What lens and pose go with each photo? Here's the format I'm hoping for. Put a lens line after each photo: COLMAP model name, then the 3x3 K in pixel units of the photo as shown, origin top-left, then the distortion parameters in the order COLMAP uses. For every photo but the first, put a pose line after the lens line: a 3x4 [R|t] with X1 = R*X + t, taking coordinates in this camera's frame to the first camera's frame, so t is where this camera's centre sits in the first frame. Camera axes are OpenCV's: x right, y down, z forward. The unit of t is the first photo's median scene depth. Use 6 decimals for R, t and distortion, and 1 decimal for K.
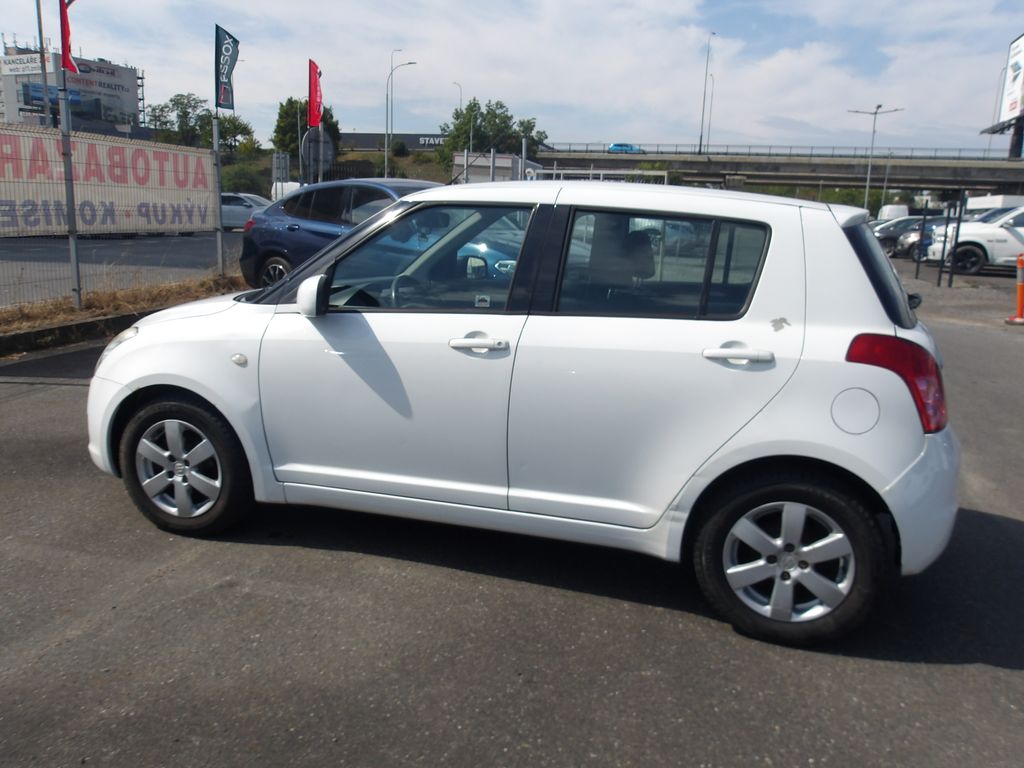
lens RADIAL K [[858.3, 0, 512.0], [0, 858.3, 384.0], [0, 0, 1]] dist [-0.002475, 0.000971]
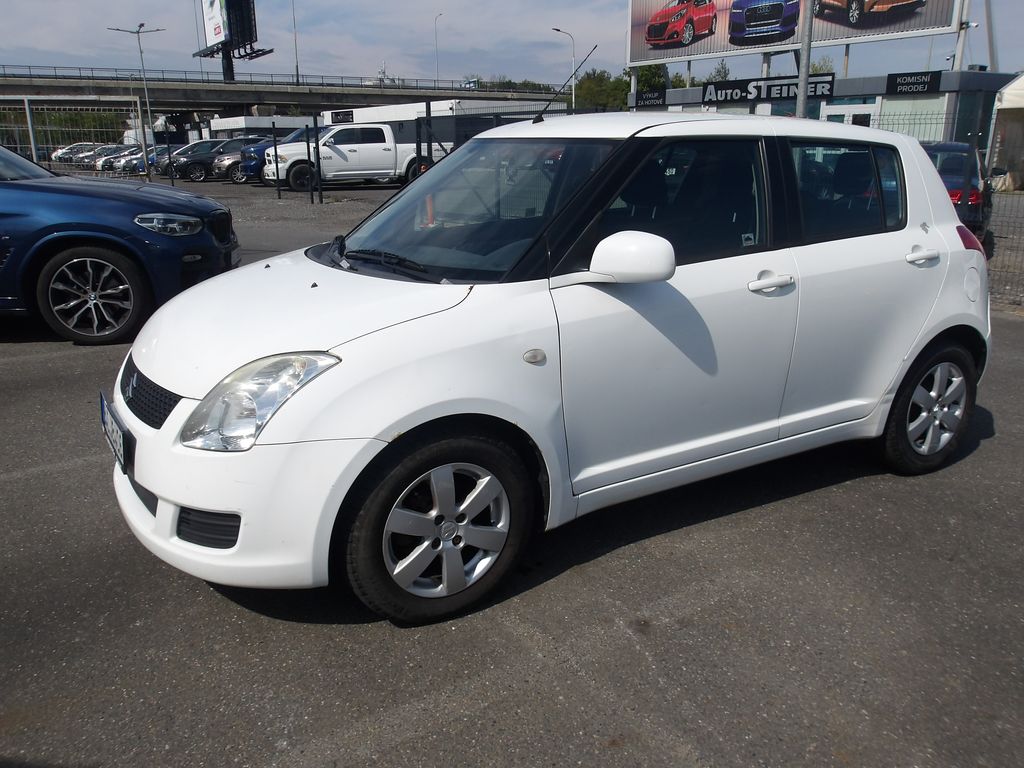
lens RADIAL K [[858.3, 0, 512.0], [0, 858.3, 384.0], [0, 0, 1]] dist [-0.002475, 0.000971]
pose [[0.665166, -0.240785, 0.706807, -0.796373], [0.180868, 0.970347, 0.160352, -0.119761], [-0.724459, 0.021178, 0.688993, 0.450248]]
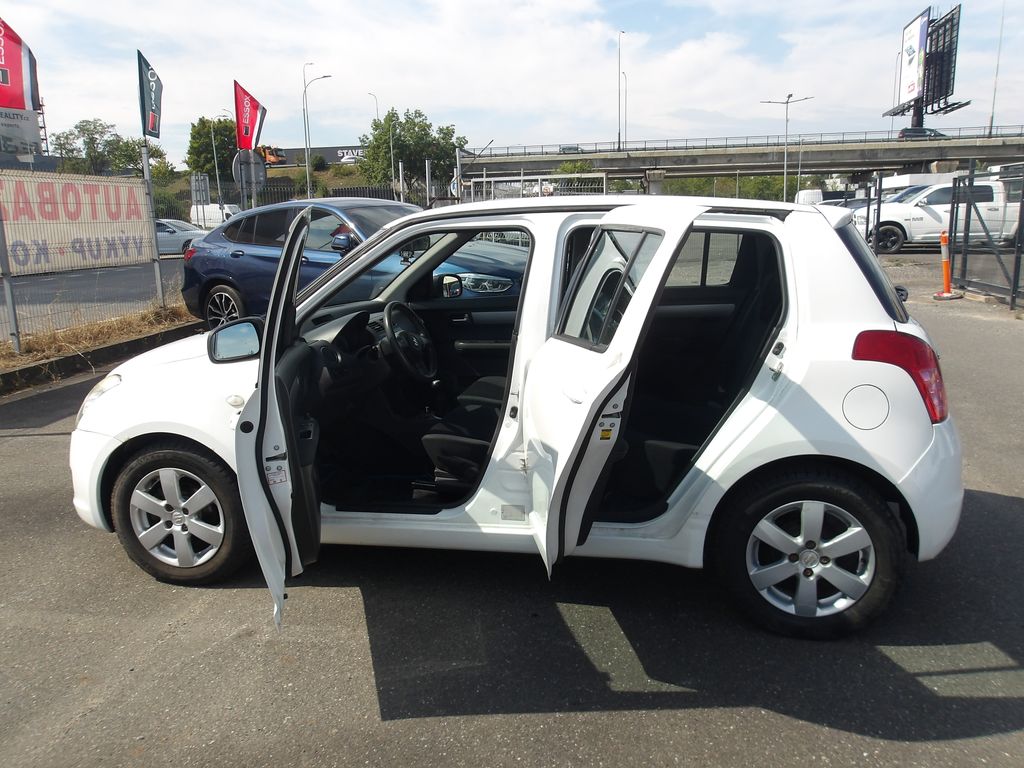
lens RADIAL K [[859.7, 0, 510.9], [0, 859.7, 387.1], [0, 0, 1]] dist [-0.005580, 0.004484]
pose [[0.994341, -0.077128, 0.073056, -0.070689], [0.077294, 0.997008, 0.000565, -0.018826], [-0.072881, 0.005085, 0.997328, 0.005810]]
